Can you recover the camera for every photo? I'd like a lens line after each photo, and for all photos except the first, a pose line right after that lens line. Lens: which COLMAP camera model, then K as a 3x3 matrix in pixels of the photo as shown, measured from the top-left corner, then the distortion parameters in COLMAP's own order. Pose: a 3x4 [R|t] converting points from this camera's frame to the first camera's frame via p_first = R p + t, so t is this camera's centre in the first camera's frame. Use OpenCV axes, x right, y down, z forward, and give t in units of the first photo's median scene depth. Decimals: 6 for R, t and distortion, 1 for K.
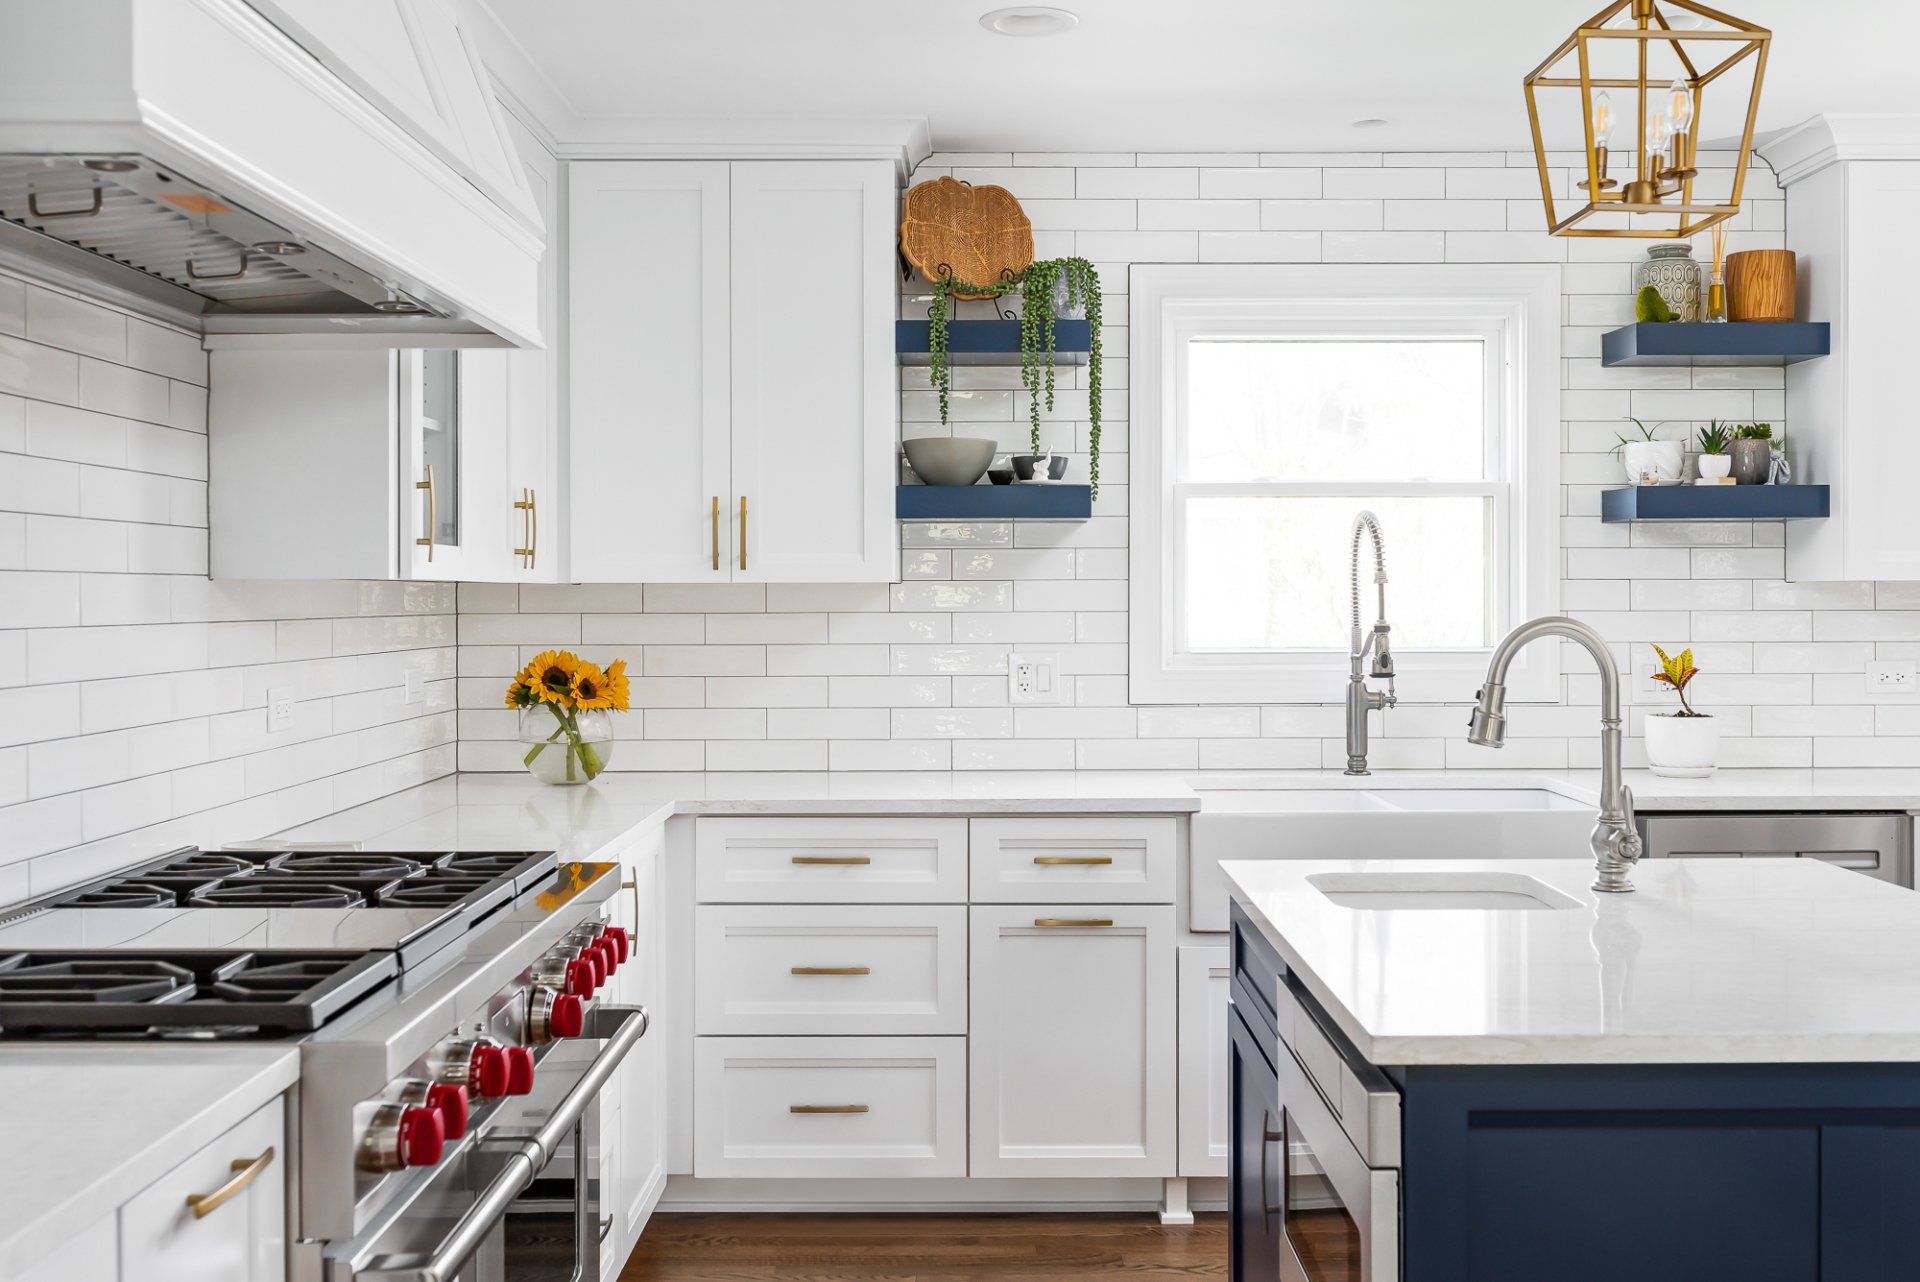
lens RADIAL K [[1907.6, 0, 963.8], [0, 1907.6, 623.7], [0, 0, 1]] dist [-0.006430, 0.000000]
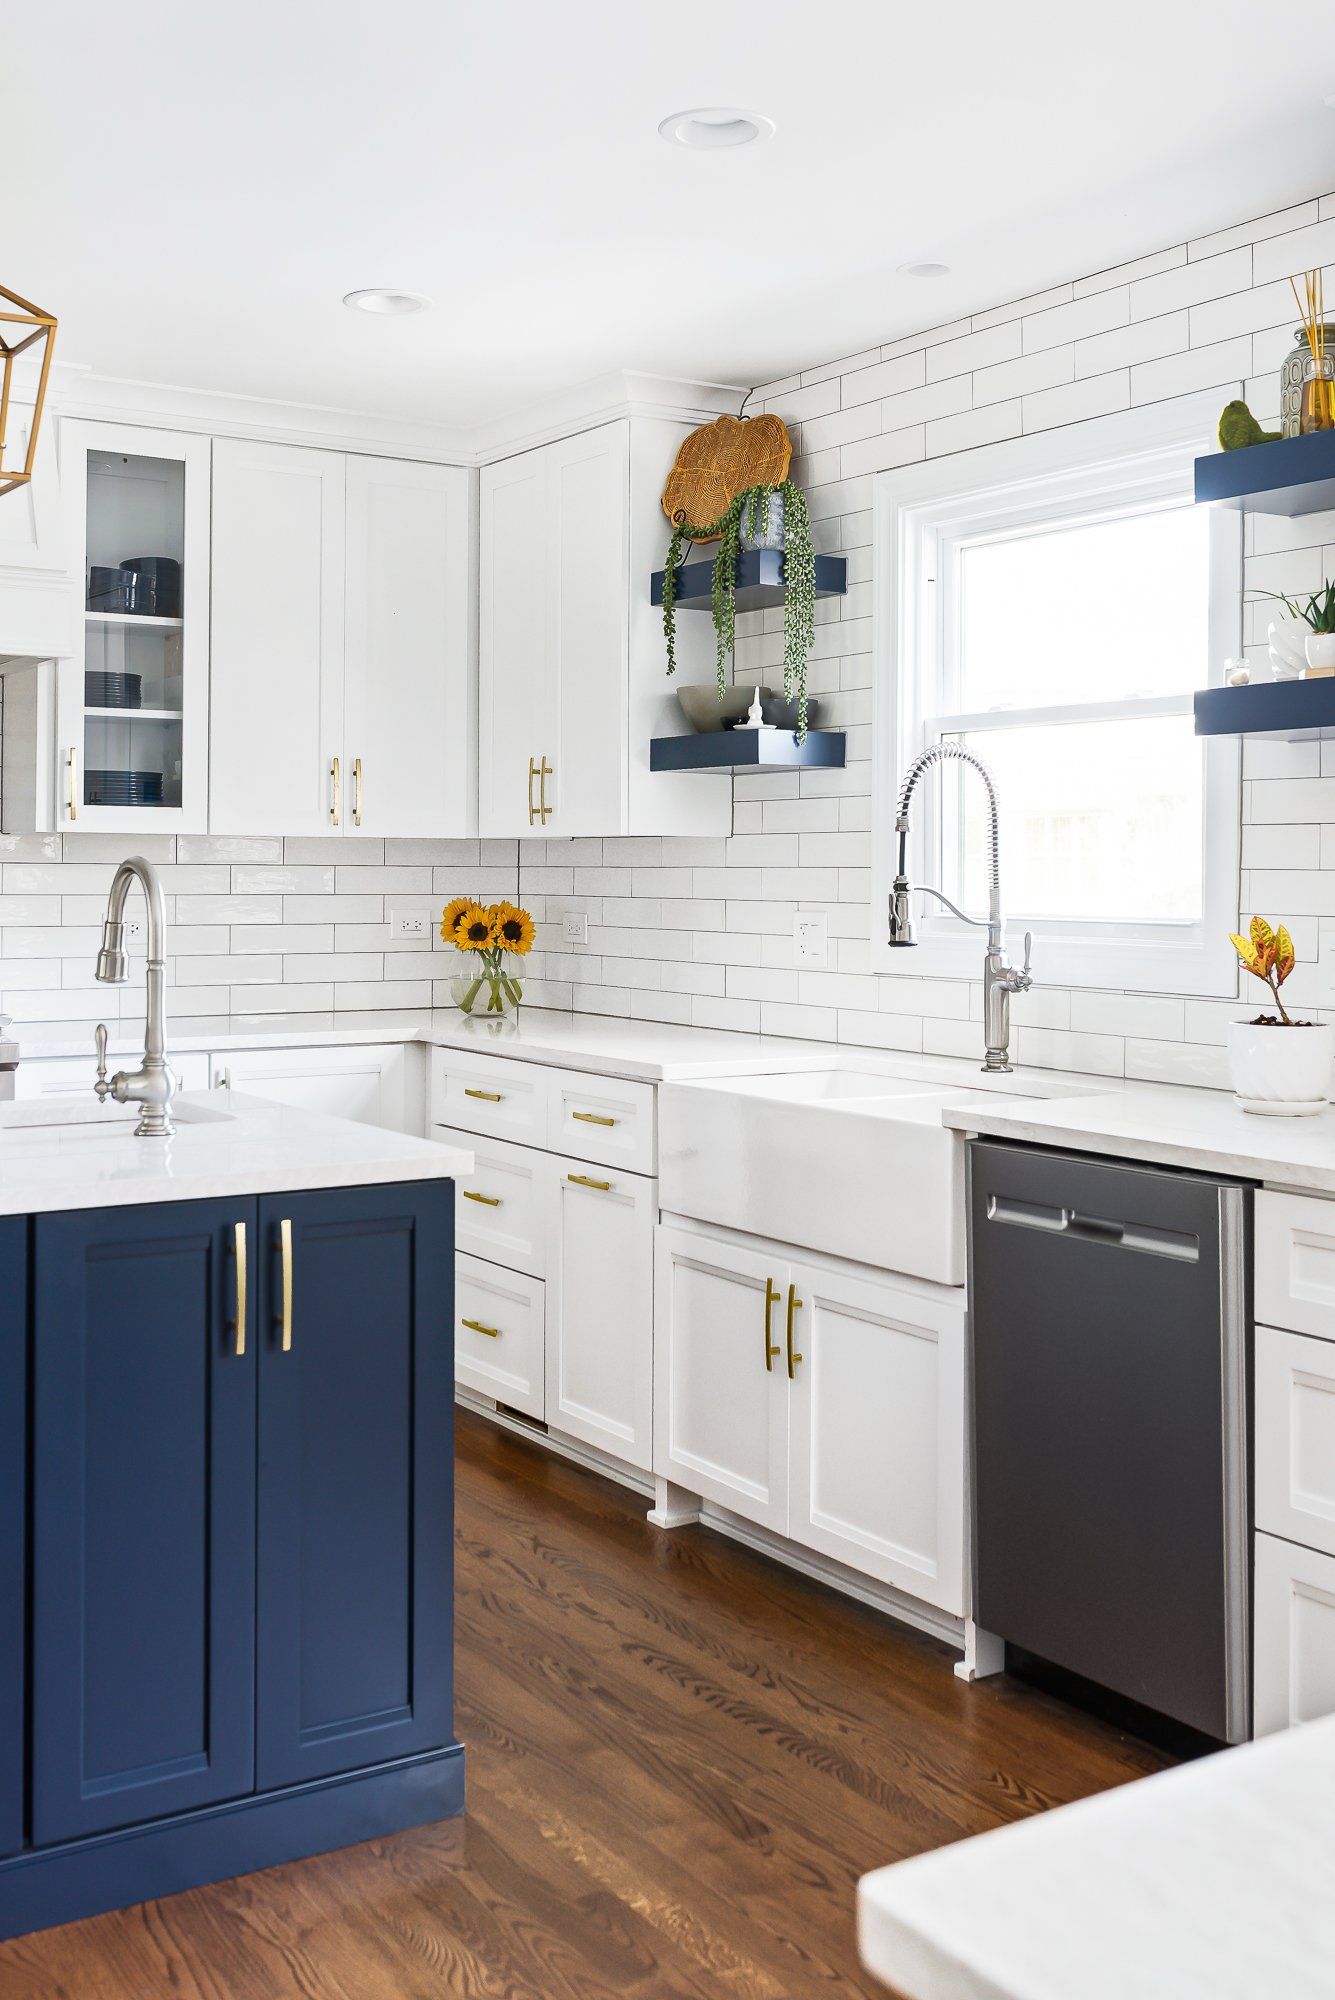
lens RADIAL K [[2041.4, 0, 627.0], [0, 2041.4, 881.2], [0, 0, 1]] dist [-0.008674, 0.000000]
pose [[0.532496, 0.011942, -0.846348, 0.867995], [-0.020288, 0.999793, 0.001342, 0.001285], [0.846190, 0.016456, 0.532628, 0.415942]]
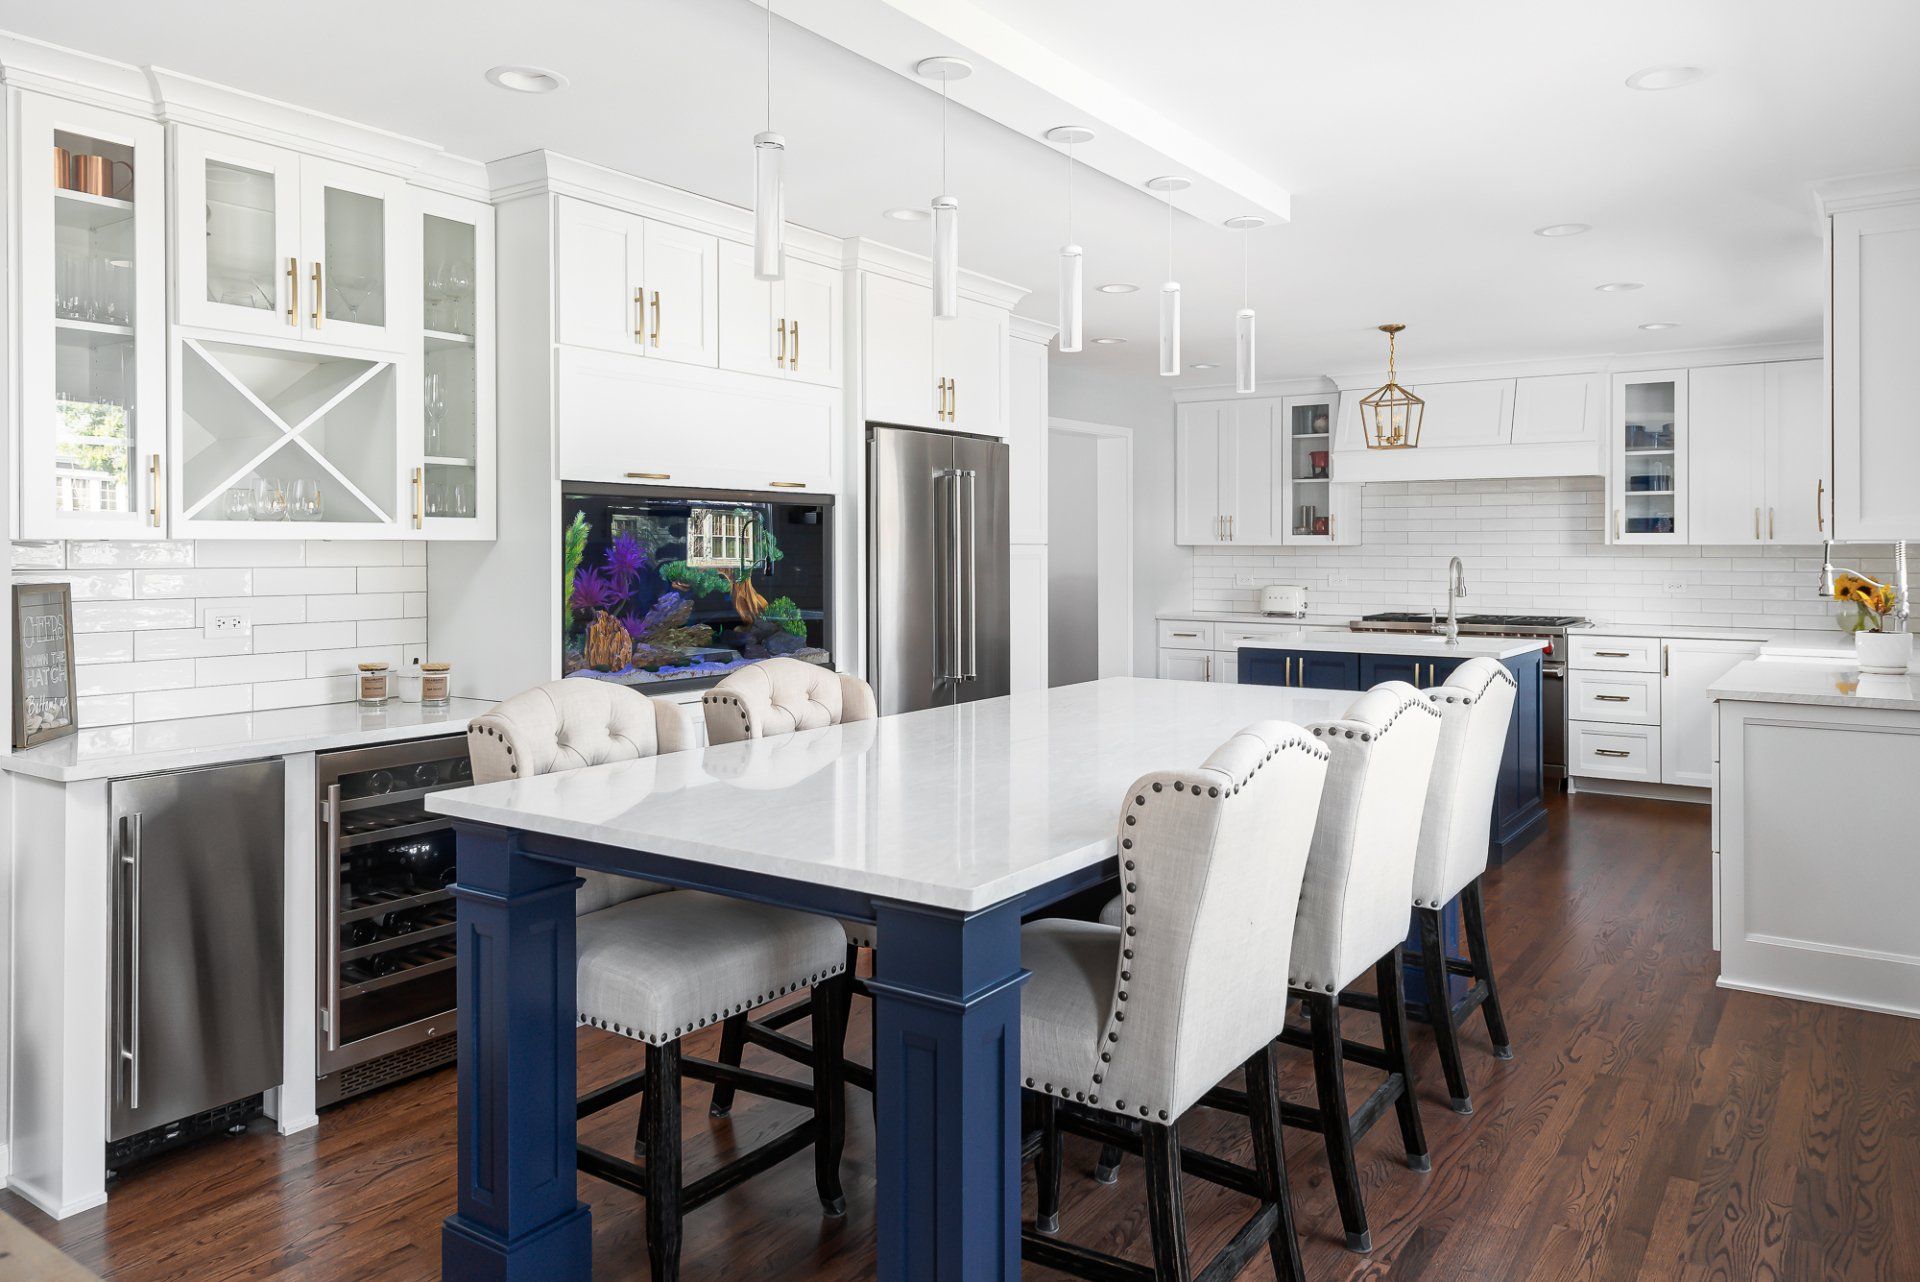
lens RADIAL K [[1367.7, 0, 921.0], [0, 1367.7, 545.9], [0, 0, 1]] dist [0.018801, -0.008421]
pose [[-0.604855, 0.005269, -0.796318, 1.727530], [-0.006787, 0.999908, 0.011772, -0.029536], [0.796307, 0.012525, -0.604763, 1.086099]]
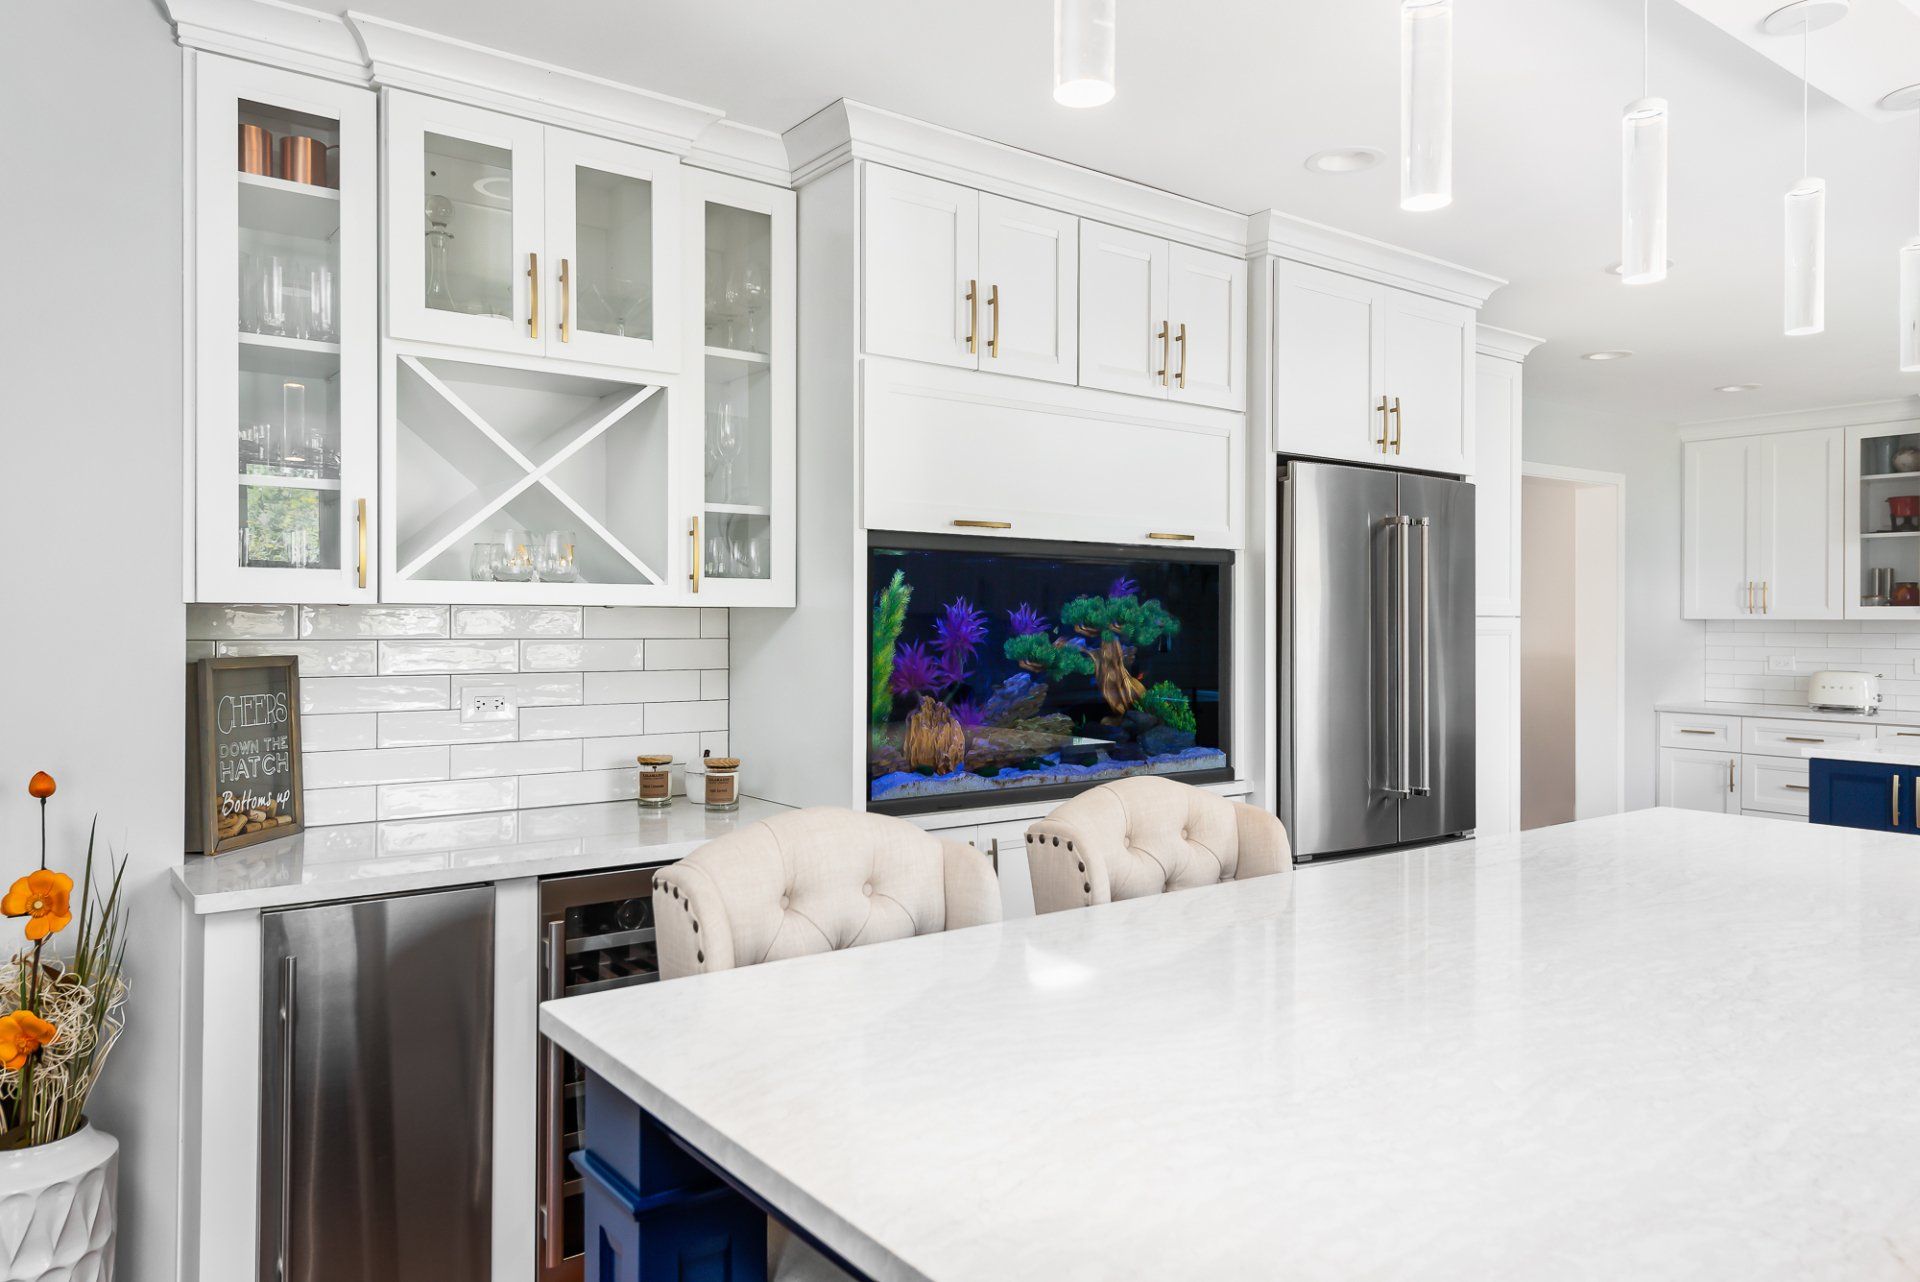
lens RADIAL K [[1305.4, 0, 891.0], [0, 1305.4, 620.7], [0, 0, 1]] dist [0.025224, -0.016608]
pose [[-0.829295, 0.003082, -0.558803, 1.528345], [-0.005636, 0.999888, 0.013878, -0.023612], [0.558783, 0.014659, -0.829184, 0.923420]]
